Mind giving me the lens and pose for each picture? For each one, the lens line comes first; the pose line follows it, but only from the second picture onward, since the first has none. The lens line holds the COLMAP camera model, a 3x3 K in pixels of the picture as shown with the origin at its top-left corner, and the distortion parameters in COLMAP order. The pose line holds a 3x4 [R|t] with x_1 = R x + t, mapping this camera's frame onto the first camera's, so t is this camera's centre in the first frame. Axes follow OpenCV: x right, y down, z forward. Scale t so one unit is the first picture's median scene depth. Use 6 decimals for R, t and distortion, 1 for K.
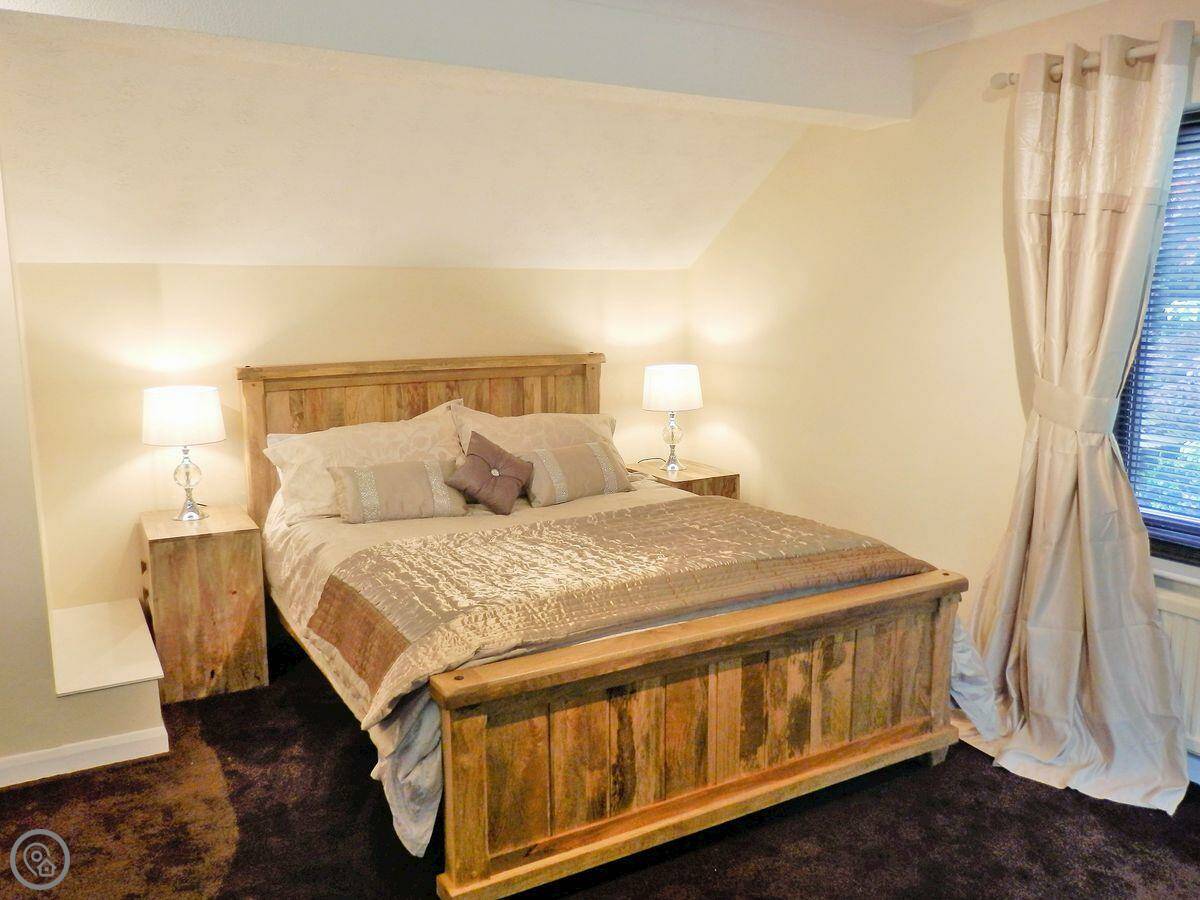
lens RADIAL K [[982.8, 0, 625.4], [0, 982.8, 461.1], [0, 0, 1]] dist [0.006682, 0.003180]
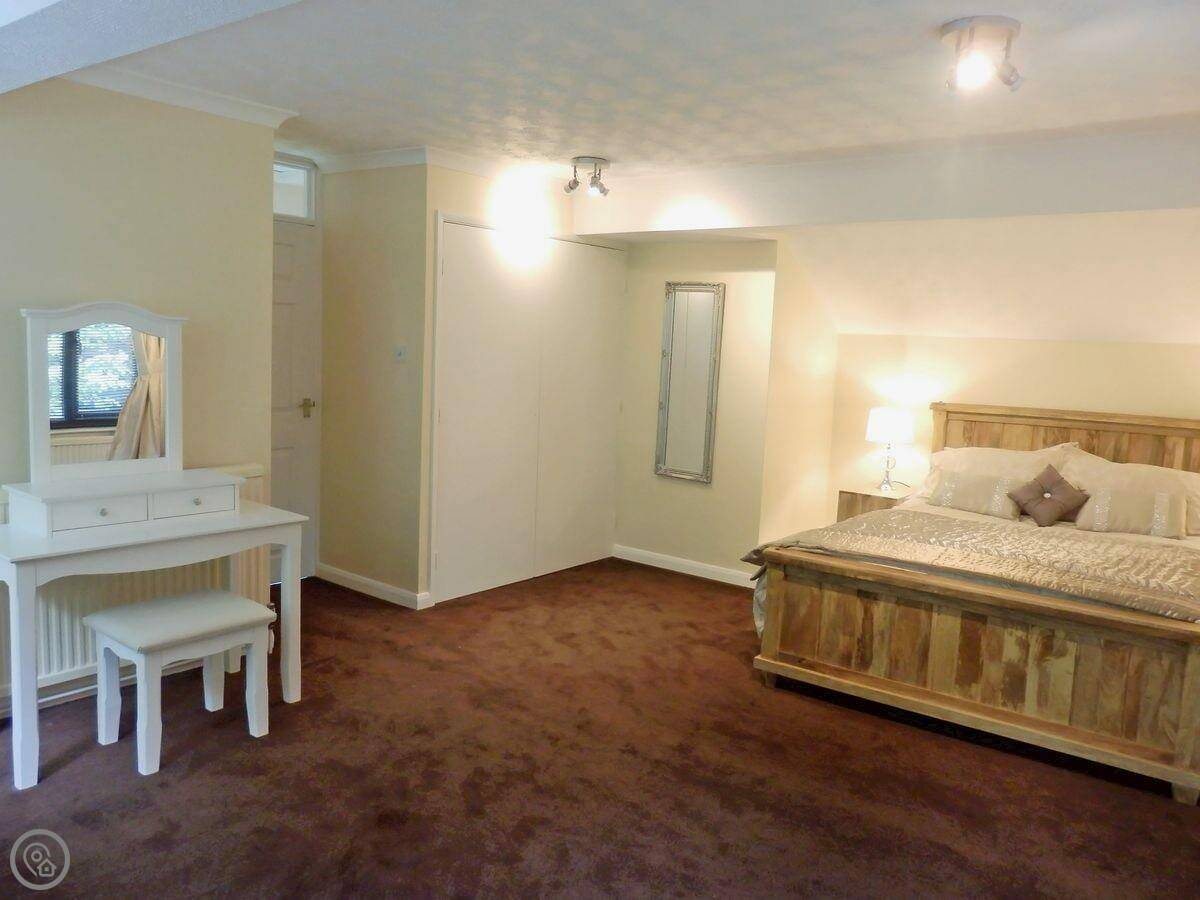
lens RADIAL K [[879.3, 0, 607.2], [0, 879.3, 442.9], [0, 0, 1]] dist [0.003064, 0.004981]
pose [[0.381168, 0.126463, -0.915815, 1.022541], [-0.191713, 0.979880, 0.055518, -0.013807], [0.904410, 0.154412, 0.397744, -0.021945]]
